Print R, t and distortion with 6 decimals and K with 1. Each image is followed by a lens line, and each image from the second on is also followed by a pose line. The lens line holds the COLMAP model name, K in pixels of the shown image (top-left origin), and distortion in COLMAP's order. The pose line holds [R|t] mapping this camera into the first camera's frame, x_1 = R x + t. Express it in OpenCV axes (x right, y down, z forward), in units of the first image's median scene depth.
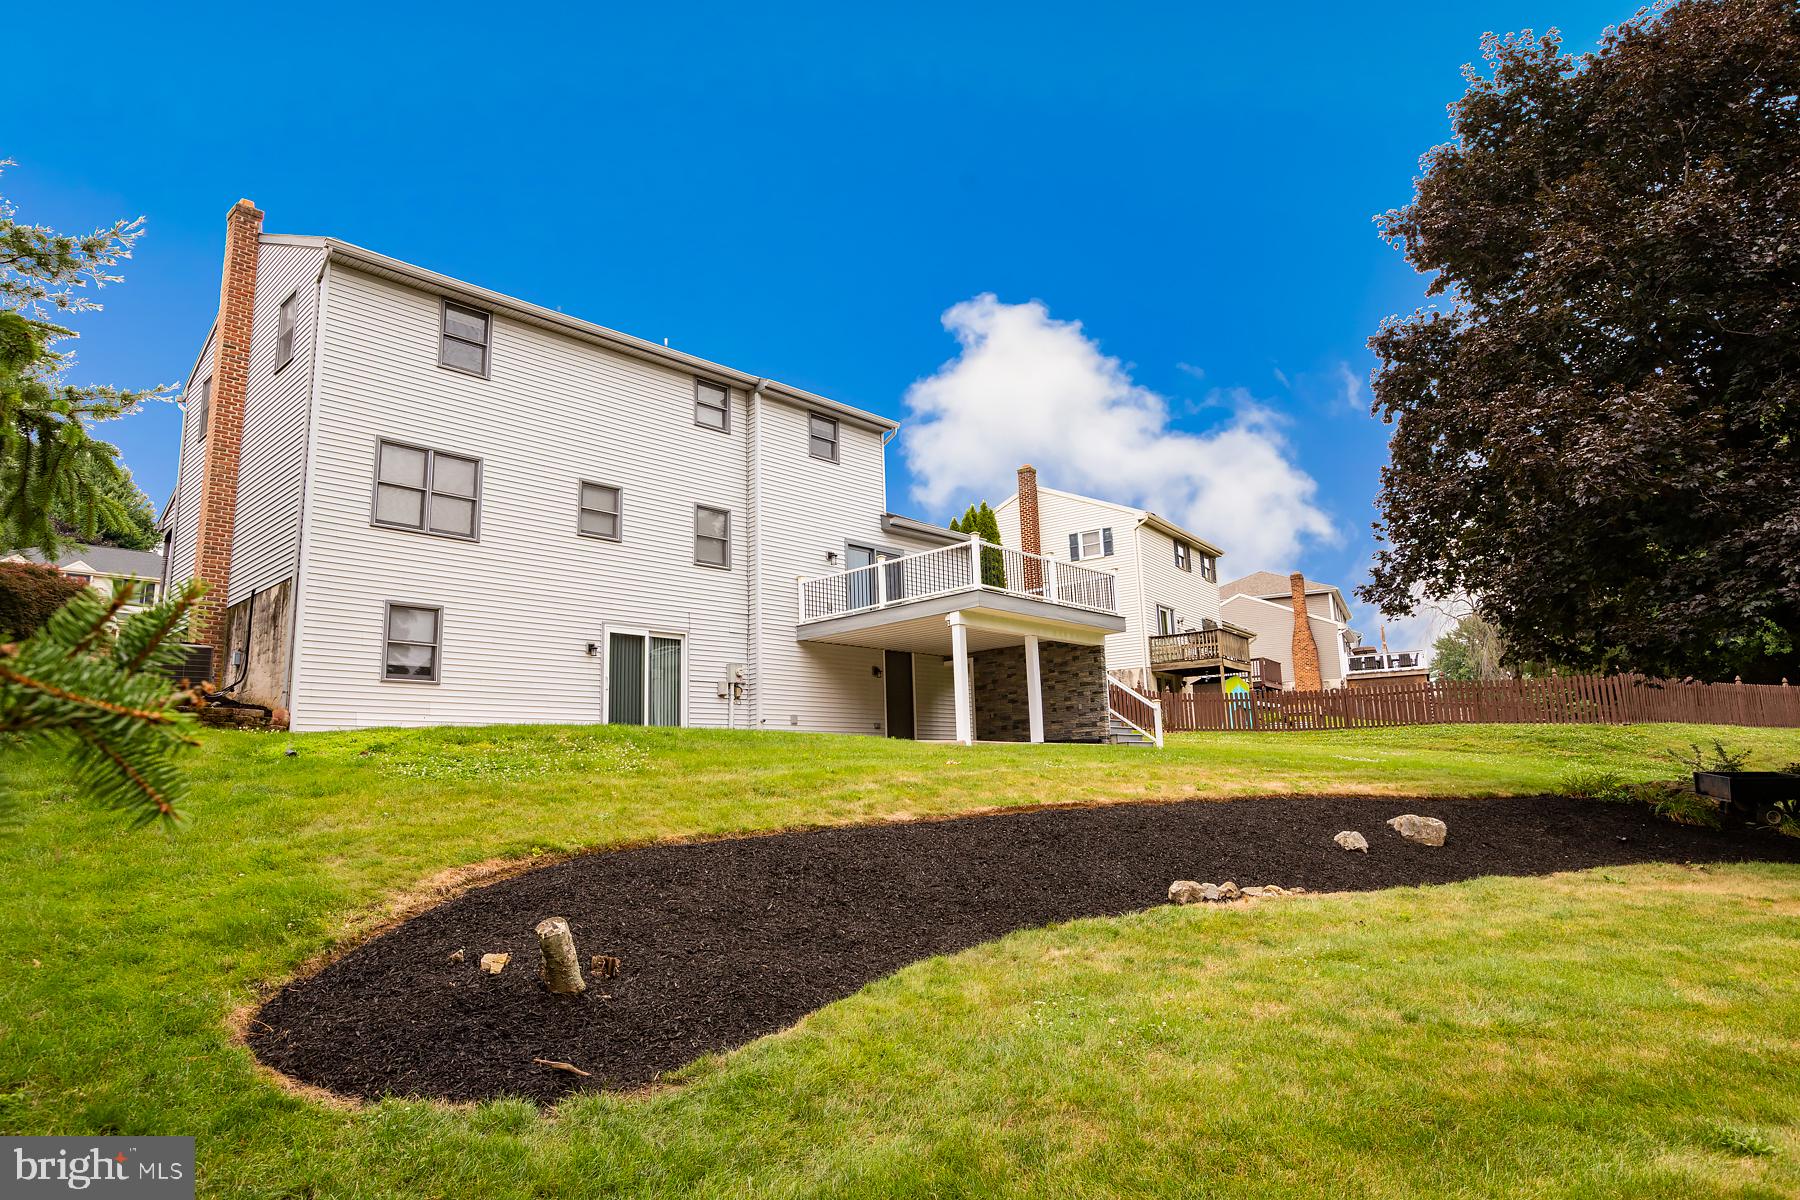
lens RADIAL K [[1063.1, 0, 900.0], [0, 1063.1, 600.0], [0, 0, 1]] dist [-0.030158, 0.000085]
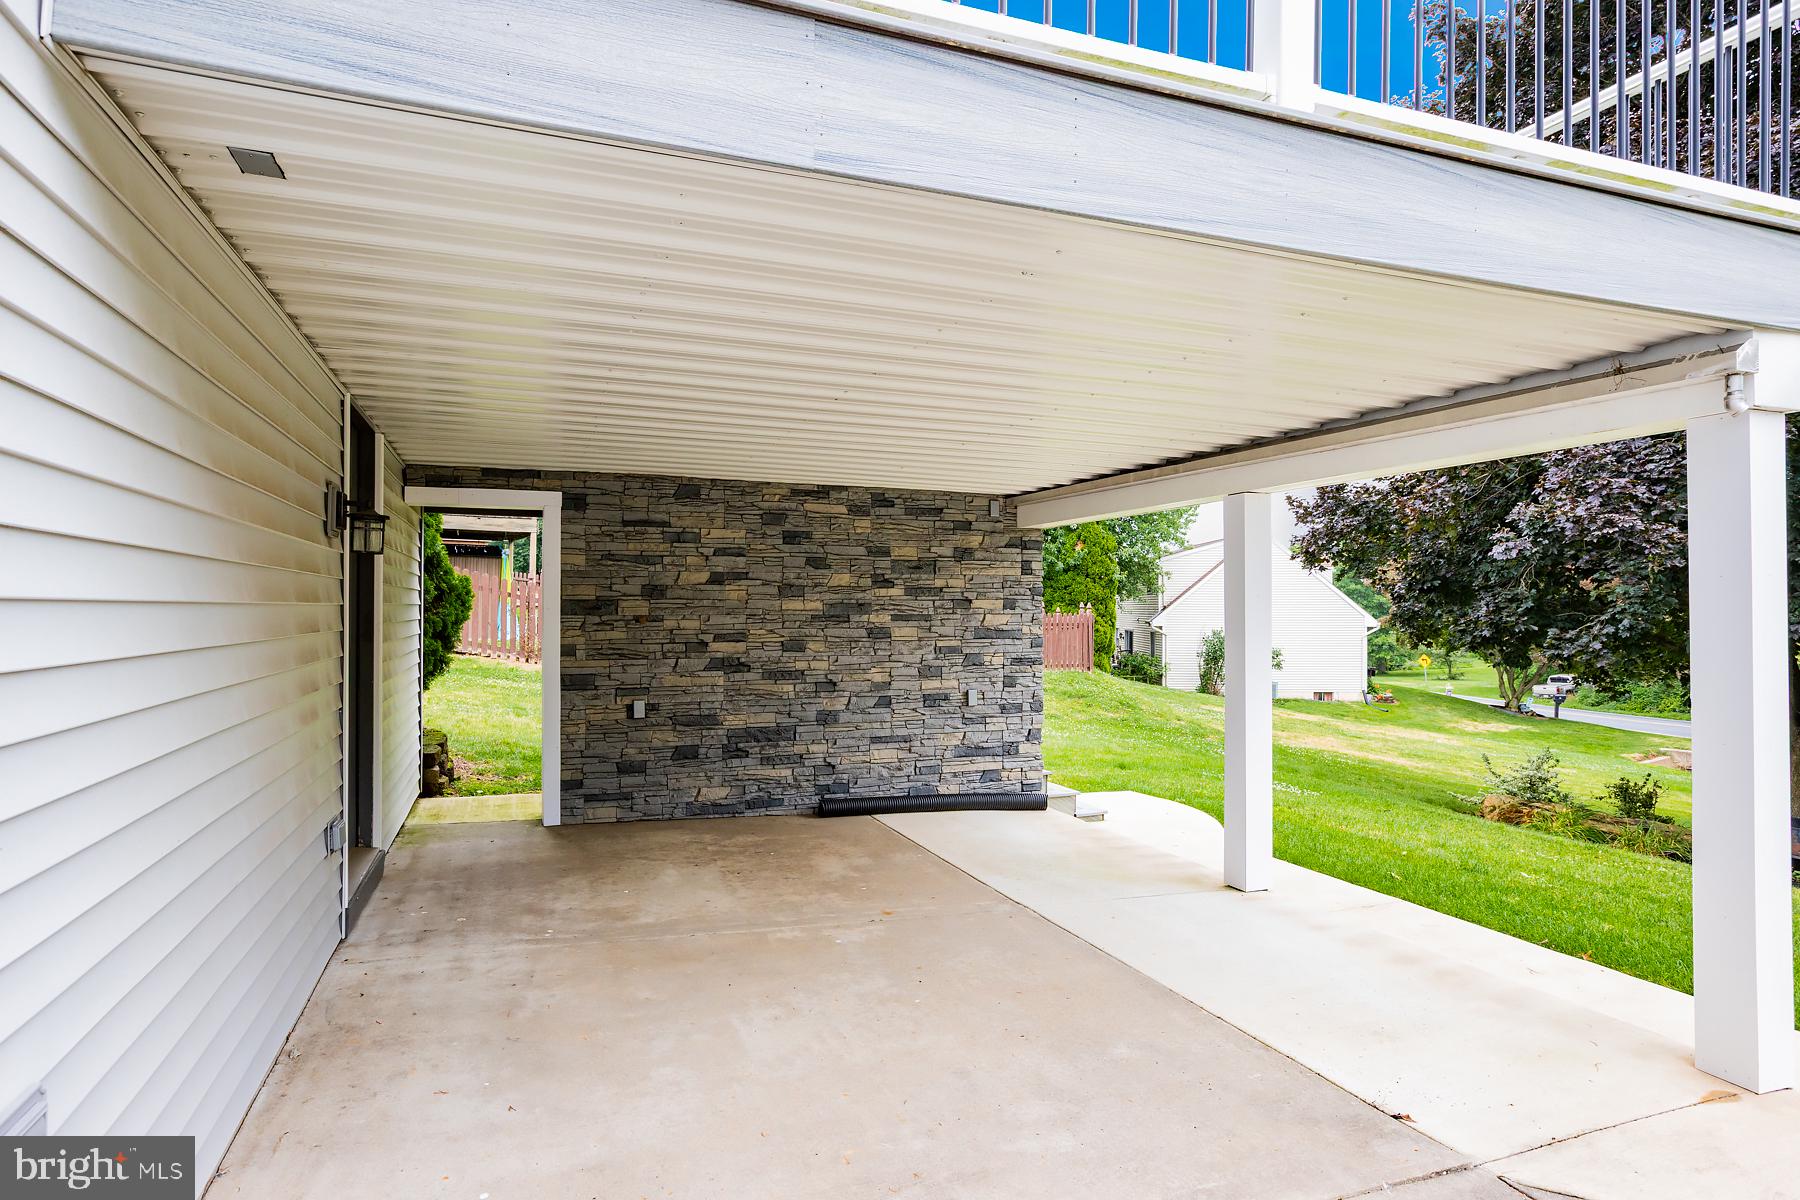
lens RADIAL K [[1015.4, 0, 900.0], [0, 1015.4, 600.0], [0, 0, 1]] dist [-0.002240, -0.000698]
pose [[0.433497, 0.039503, 0.900289, -0.141969], [-0.181781, 0.982335, 0.044426, 0.061573], [-0.882630, -0.182914, 0.433020, 0.920699]]
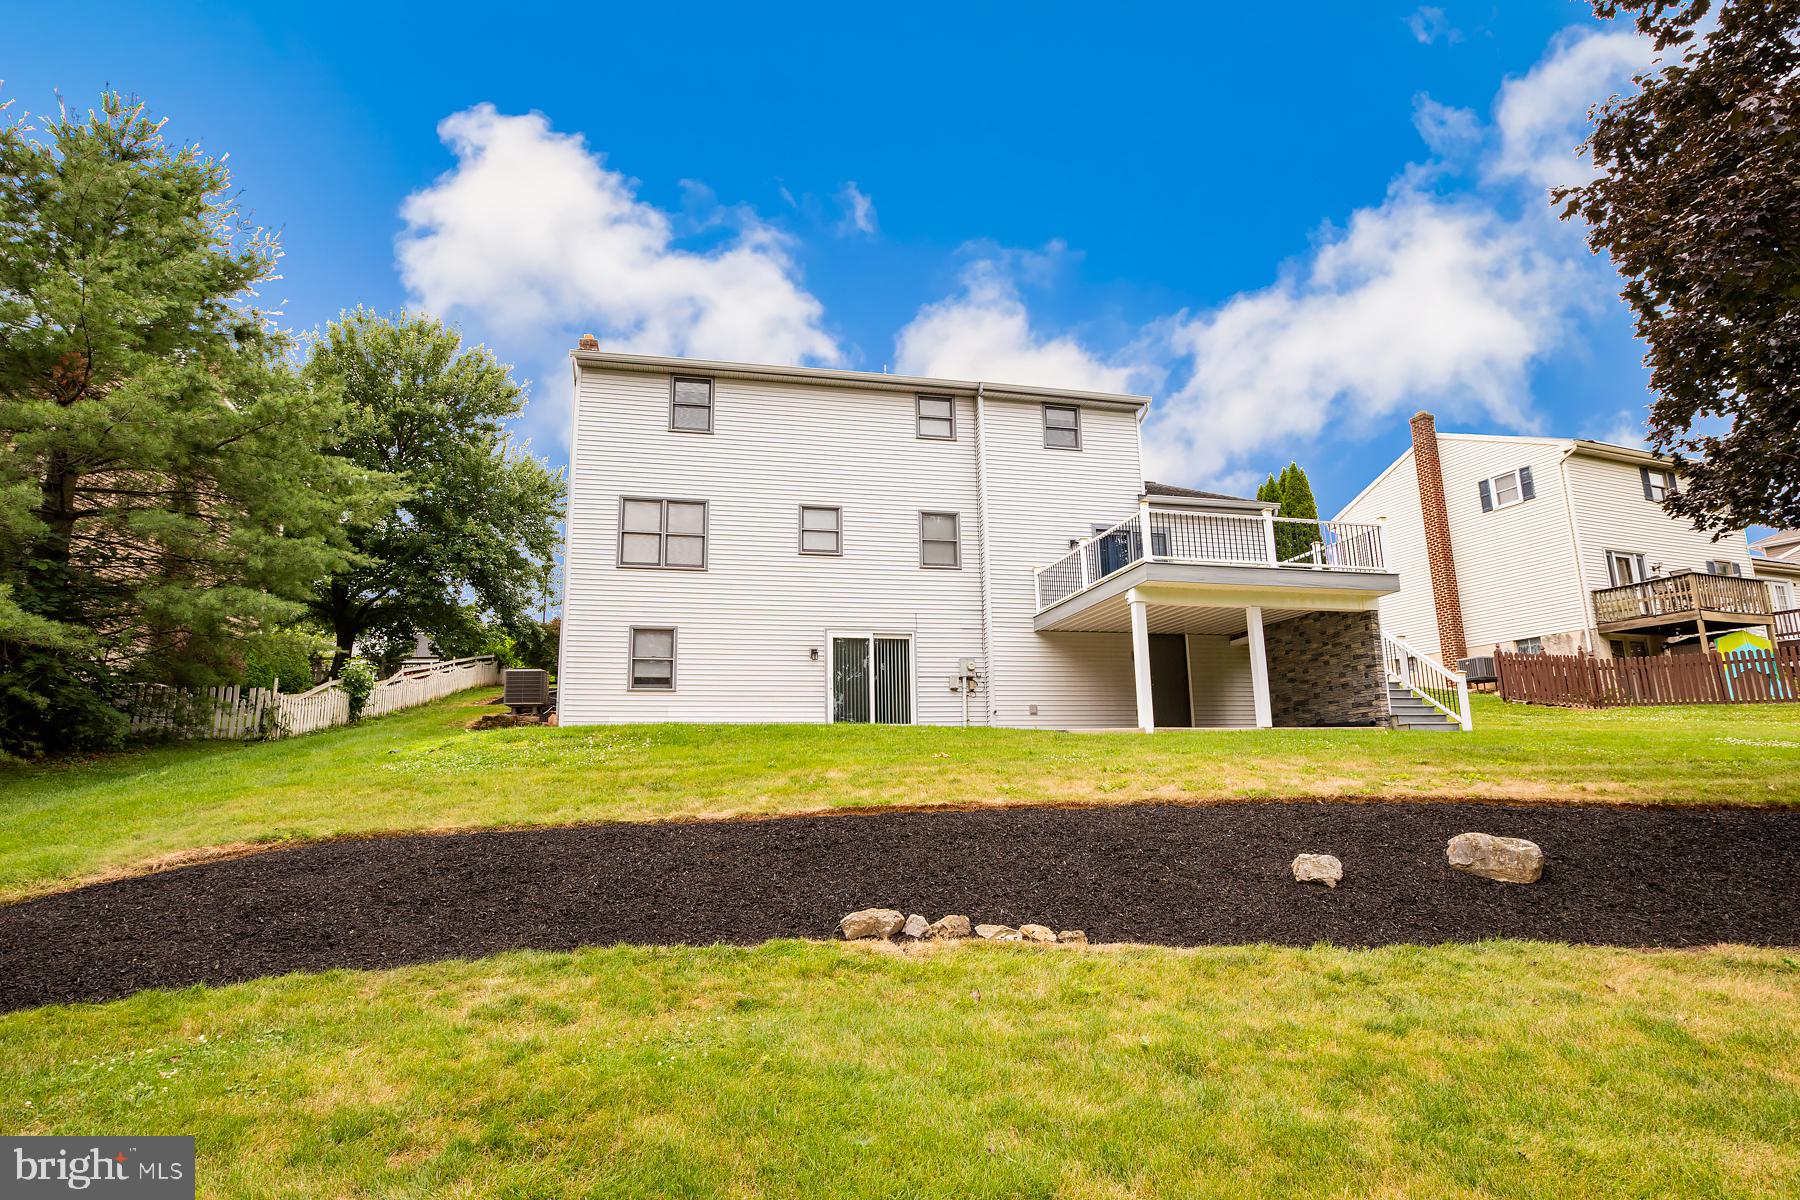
lens RADIAL K [[949.8, 0, 900.0], [0, 949.8, 600.0], [0, 0, 1]] dist [-0.027907, 0.000797]
pose [[0.839205, -0.091667, -0.536033, 0.286760], [0.090329, 0.995495, -0.028821, 0.023398], [0.536260, -0.024232, 0.843705, 0.173651]]
